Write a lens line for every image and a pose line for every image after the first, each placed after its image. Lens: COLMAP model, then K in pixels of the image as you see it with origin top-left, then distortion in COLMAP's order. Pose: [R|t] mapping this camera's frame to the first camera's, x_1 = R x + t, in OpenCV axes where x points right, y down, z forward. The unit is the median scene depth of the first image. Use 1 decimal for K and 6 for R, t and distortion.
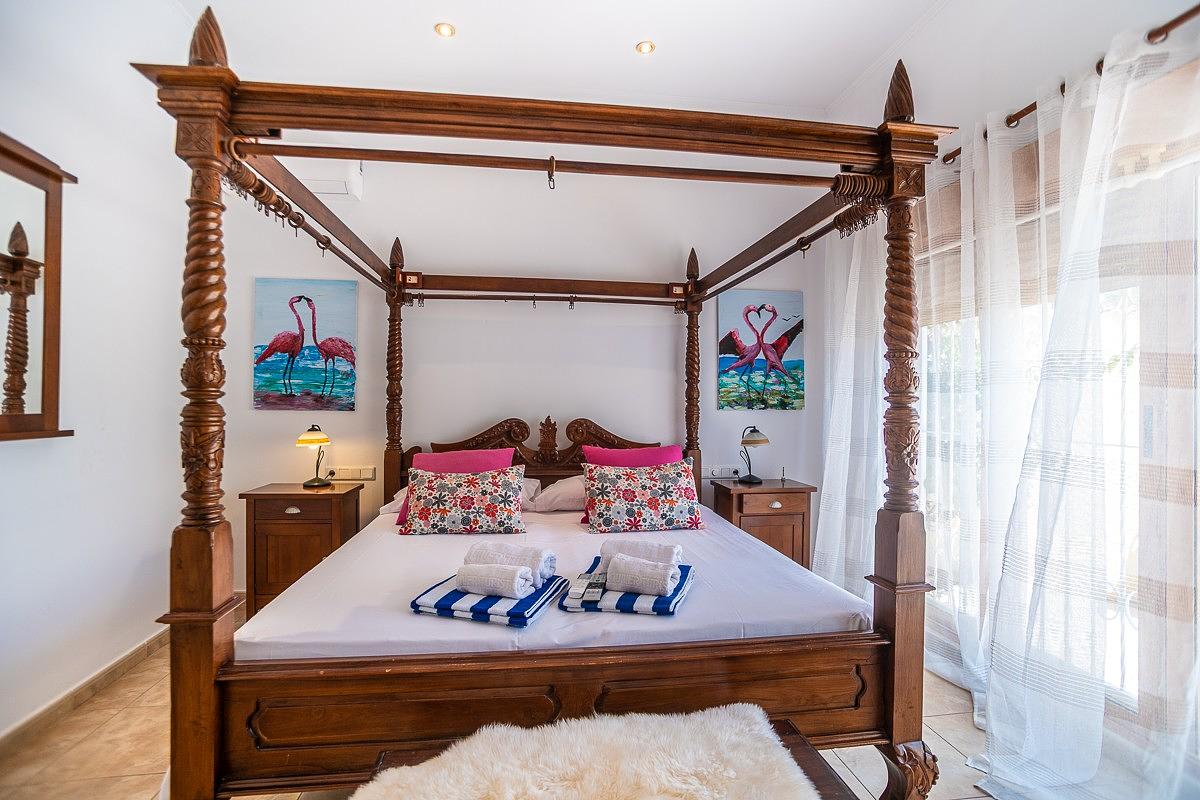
lens RADIAL K [[587.6, 0, 600.0], [0, 587.6, 400.0], [0, 0, 1]] dist [-0.048634, 0.001126]
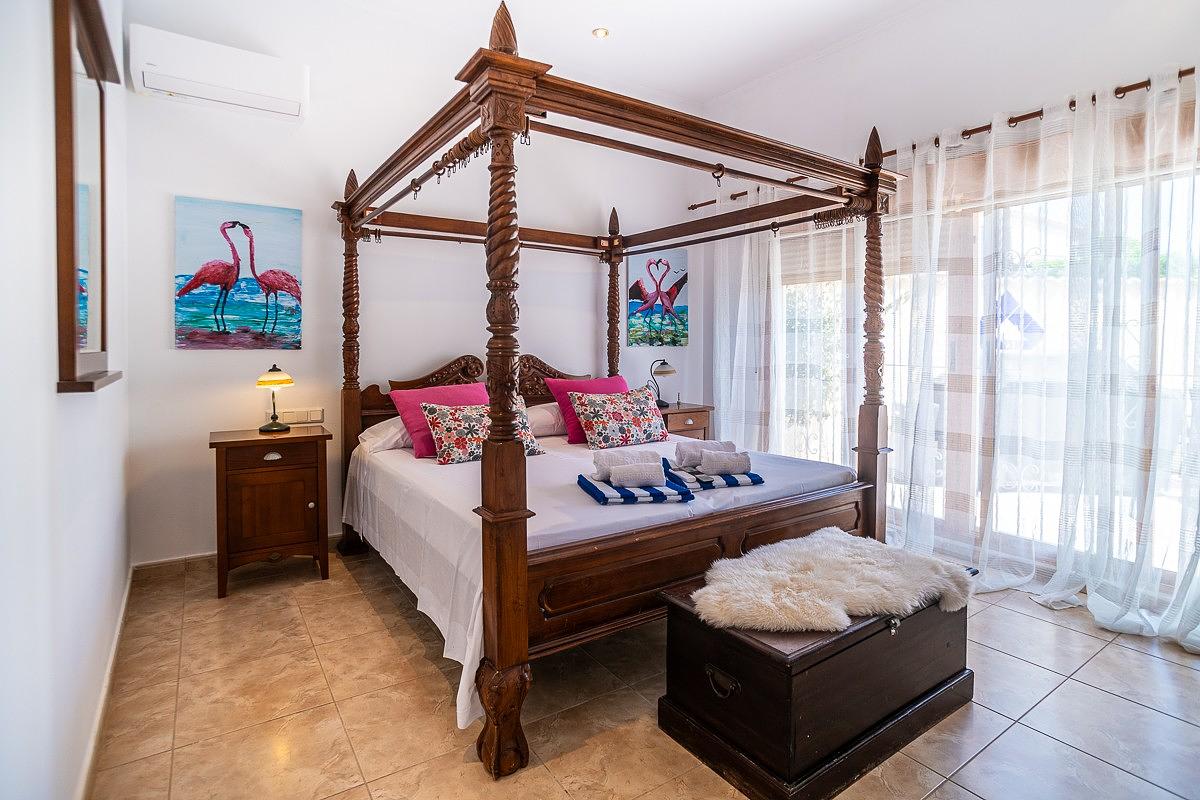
lens RADIAL K [[610.0, 0, 601.9], [0, 610.0, 351.0], [0, 0, 1]] dist [-0.057667, 0.036002]
pose [[0.897100, -0.008589, 0.441745, -0.419447], [0.000235, 0.999820, 0.018962, 0.003060], [-0.441828, -0.016907, 0.896940, -0.084654]]
